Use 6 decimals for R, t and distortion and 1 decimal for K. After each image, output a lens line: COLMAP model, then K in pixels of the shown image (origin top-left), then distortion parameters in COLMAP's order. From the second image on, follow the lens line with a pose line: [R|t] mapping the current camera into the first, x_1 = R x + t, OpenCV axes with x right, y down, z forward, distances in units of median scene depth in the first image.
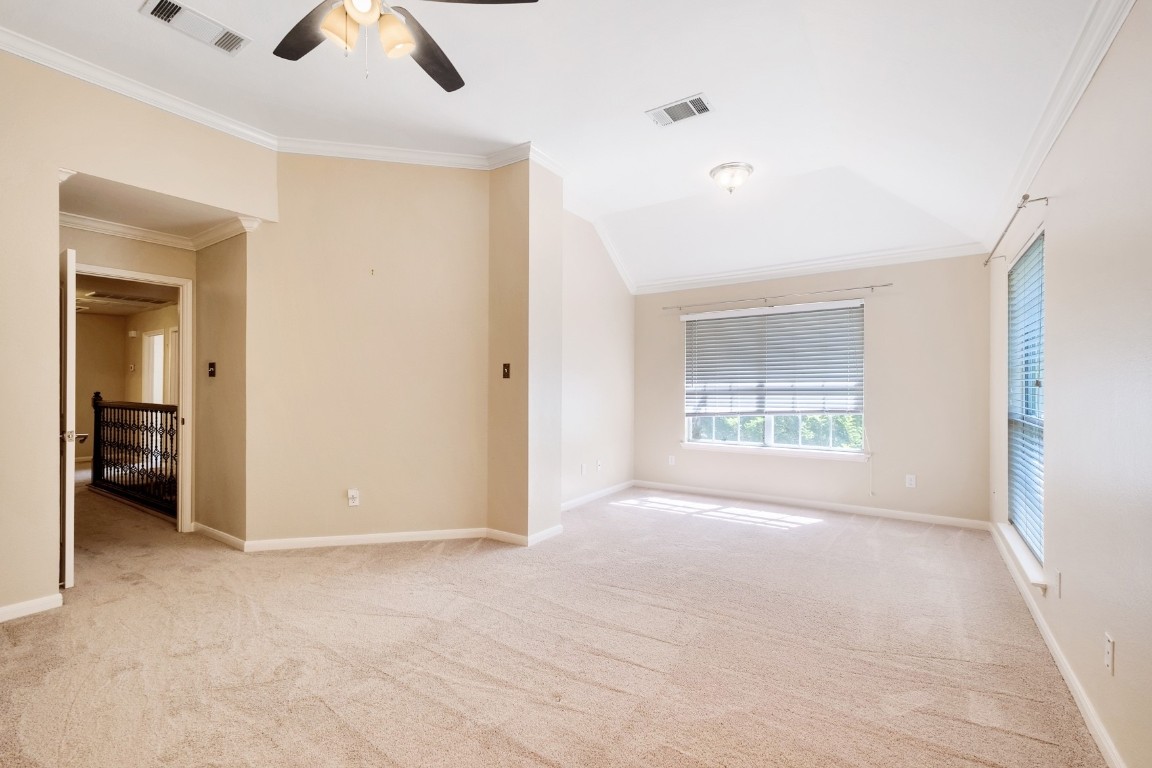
lens RADIAL K [[502.5, 0, 572.2], [0, 502.5, 385.8], [0, 0, 1]] dist [0.000774, 0.000093]
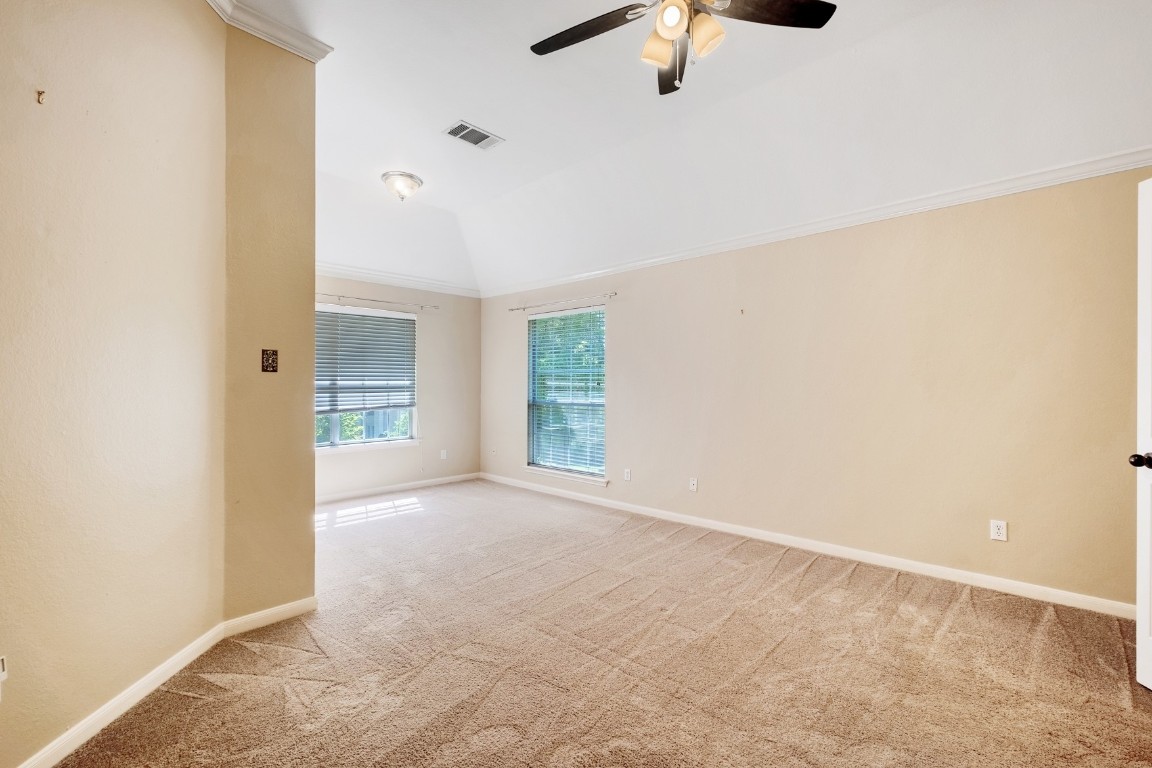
lens RADIAL K [[502.5, 0, 572.5], [0, 502.5, 382.3], [0, 0, 1]] dist [0.000774, 0.000093]
pose [[0.168231, 0.005824, 0.985730, -0.548800], [-0.000637, 0.999983, -0.005799, 0.002142], [-0.985747, 0.000348, 0.168231, 0.393023]]
